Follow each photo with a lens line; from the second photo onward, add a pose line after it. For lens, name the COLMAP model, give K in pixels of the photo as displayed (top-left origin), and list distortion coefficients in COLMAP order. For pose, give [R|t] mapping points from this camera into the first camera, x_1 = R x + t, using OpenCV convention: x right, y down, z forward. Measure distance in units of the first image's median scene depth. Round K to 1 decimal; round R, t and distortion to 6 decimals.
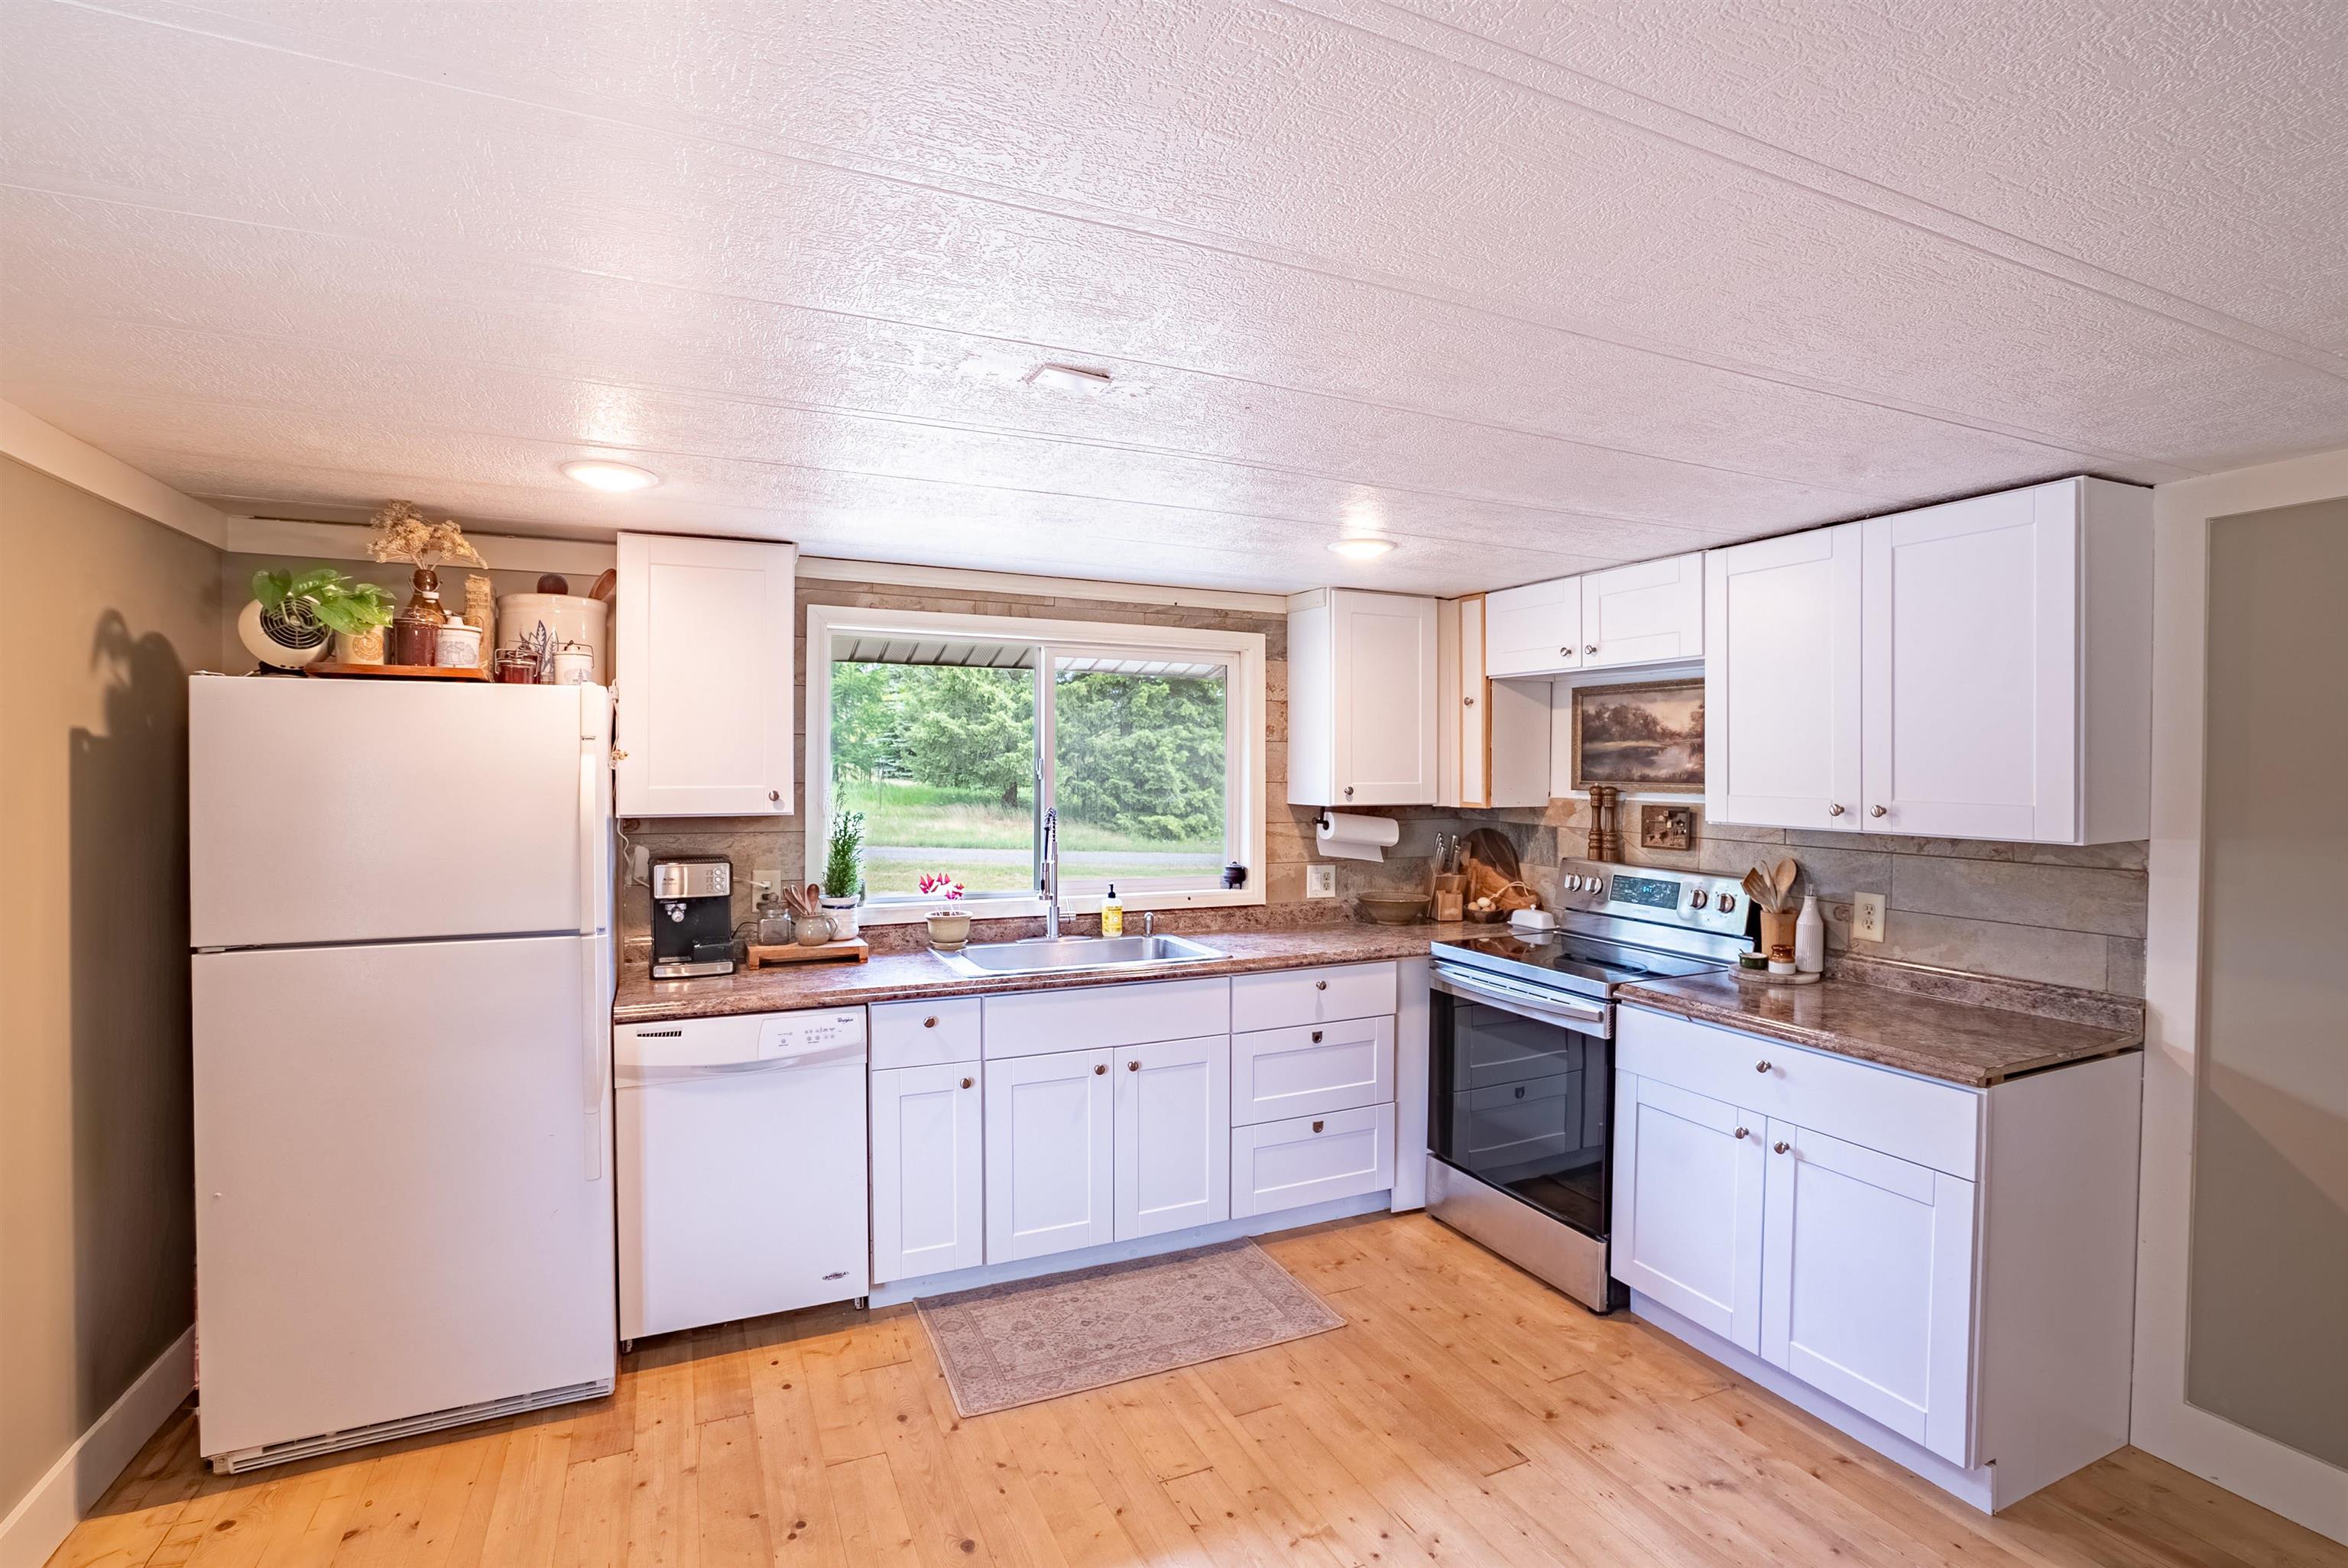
lens RADIAL K [[1108.3, 0, 1156.5], [0, 1108.3, 789.7], [0, 0, 1]] dist [-0.029823, 0.004960]
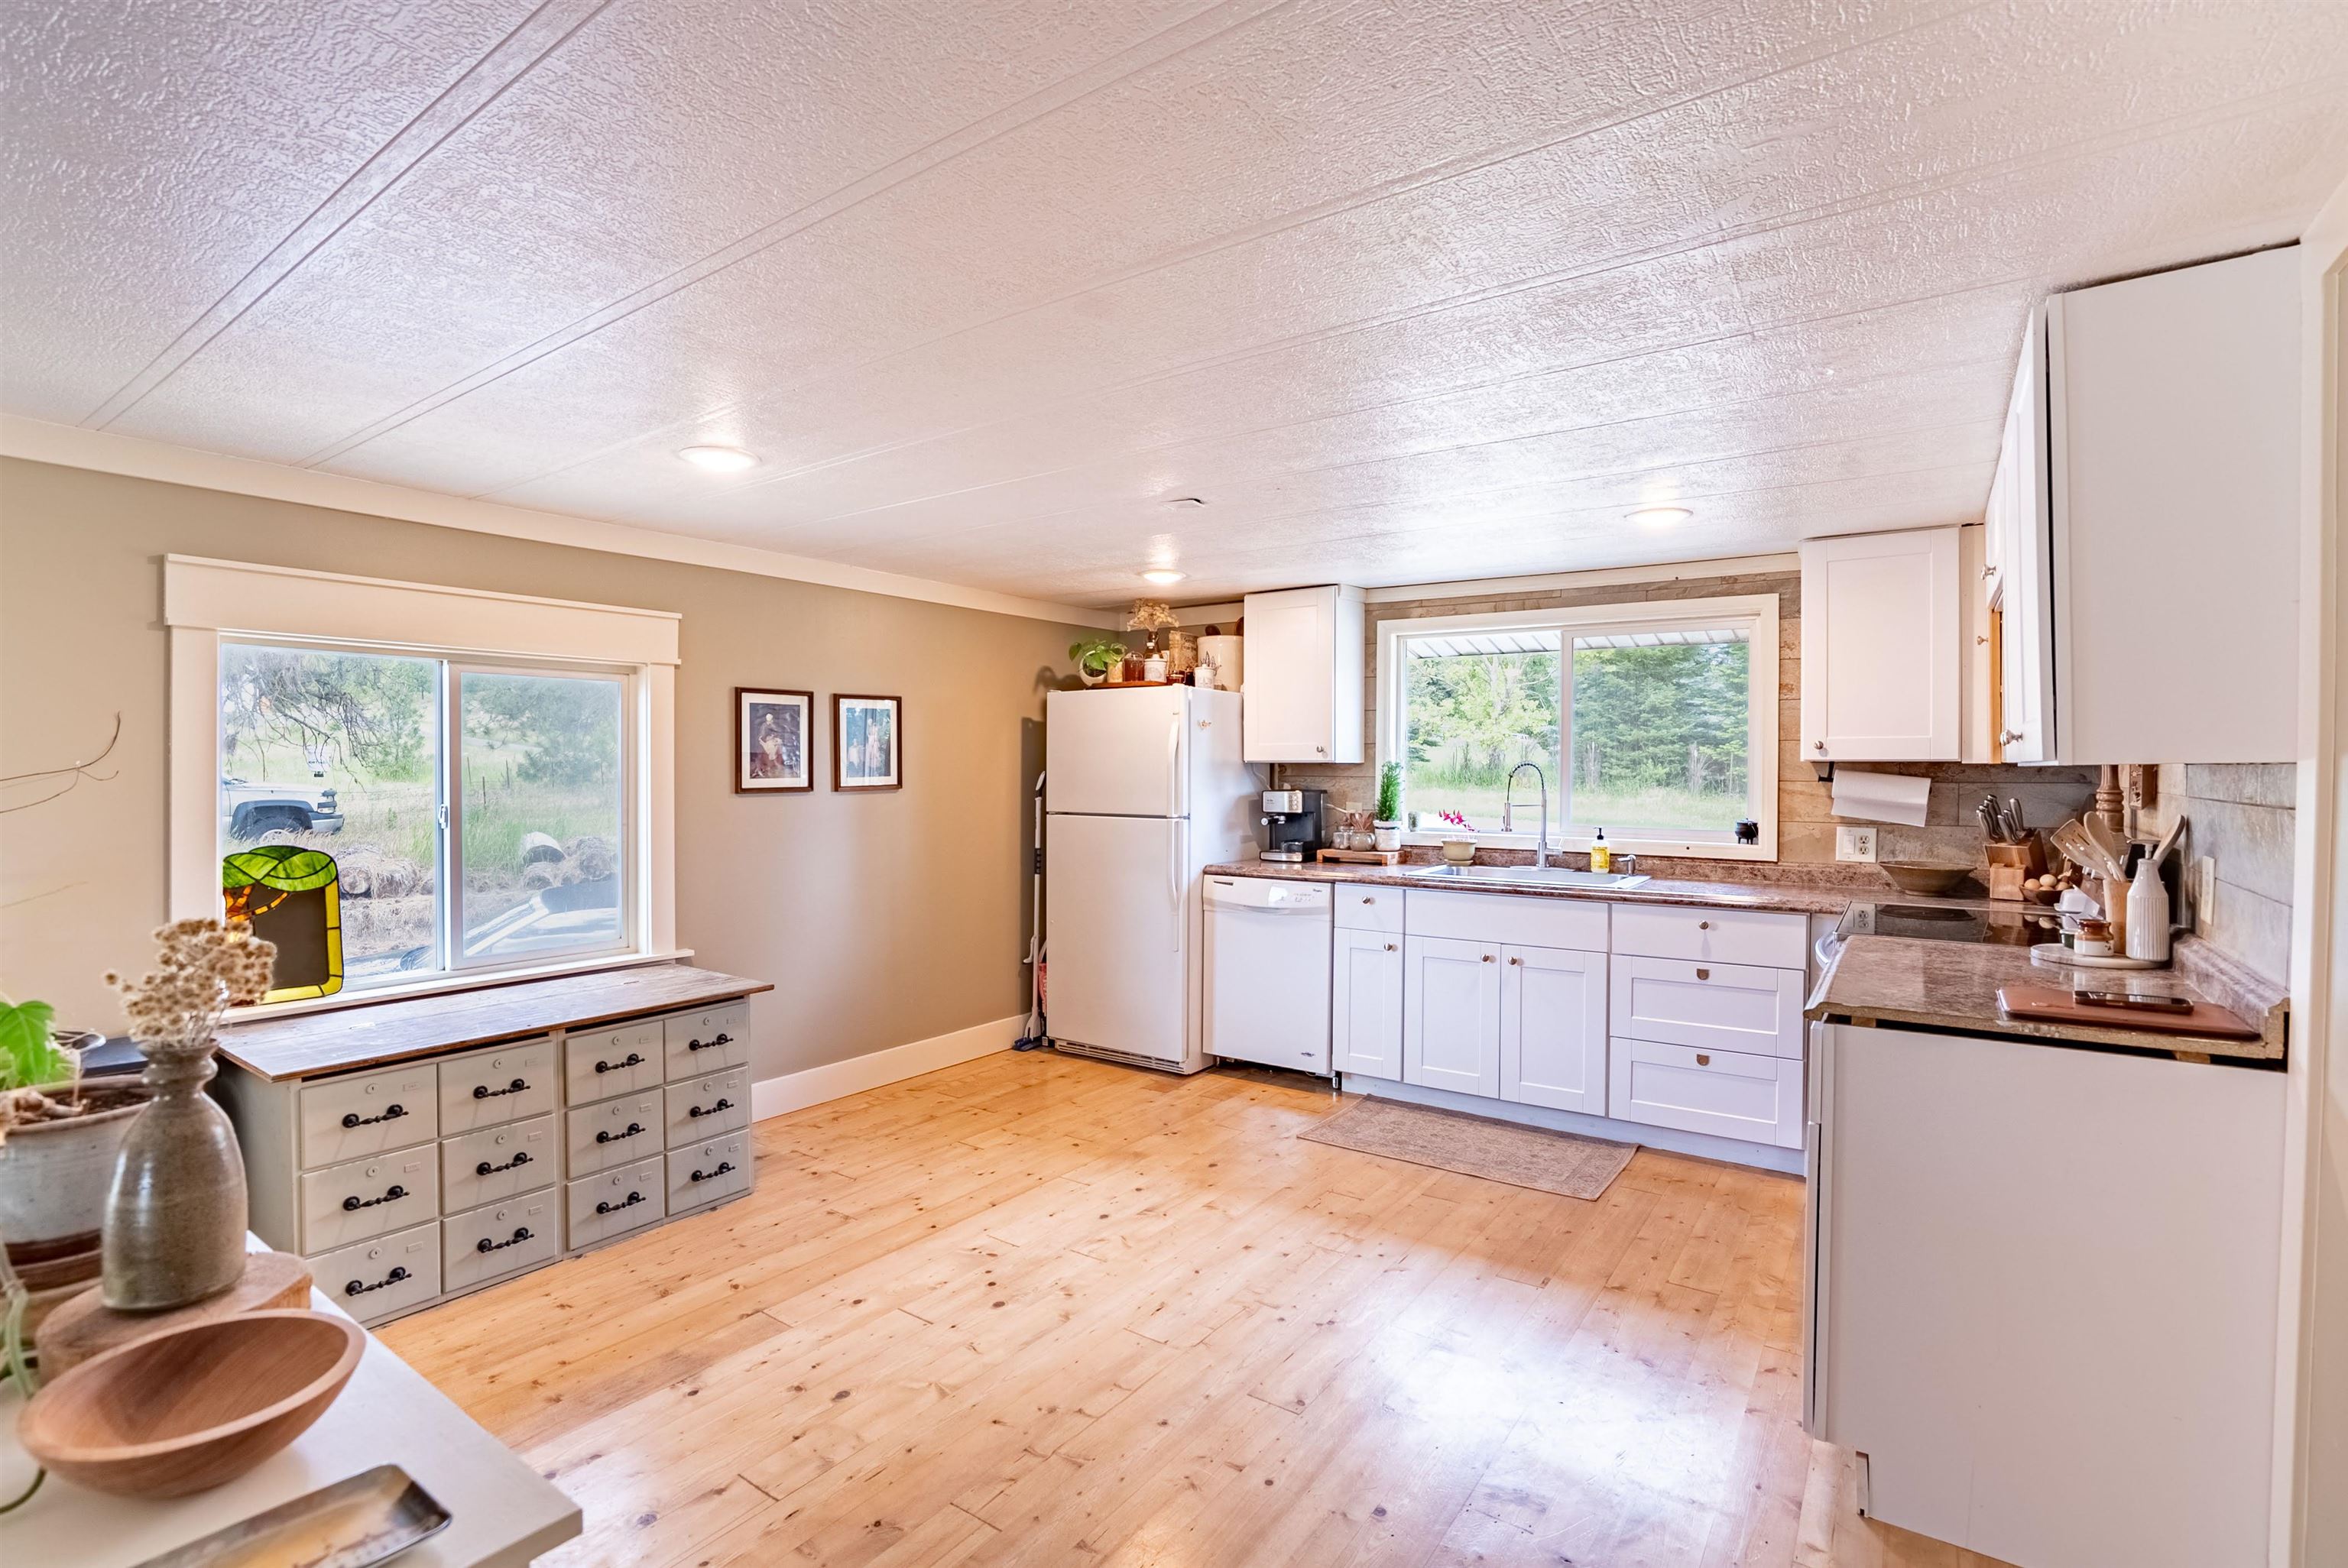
lens RADIAL K [[1108.3, 0, 1181.5], [0, 1108.3, 782.7], [0, 0, 1]] dist [-0.029823, 0.004960]
pose [[0.510250, 0.010091, -0.859967, 0.900683], [-0.021945, 0.999758, -0.001289, 0.059691], [0.859746, 0.019530, 0.510348, 0.035163]]
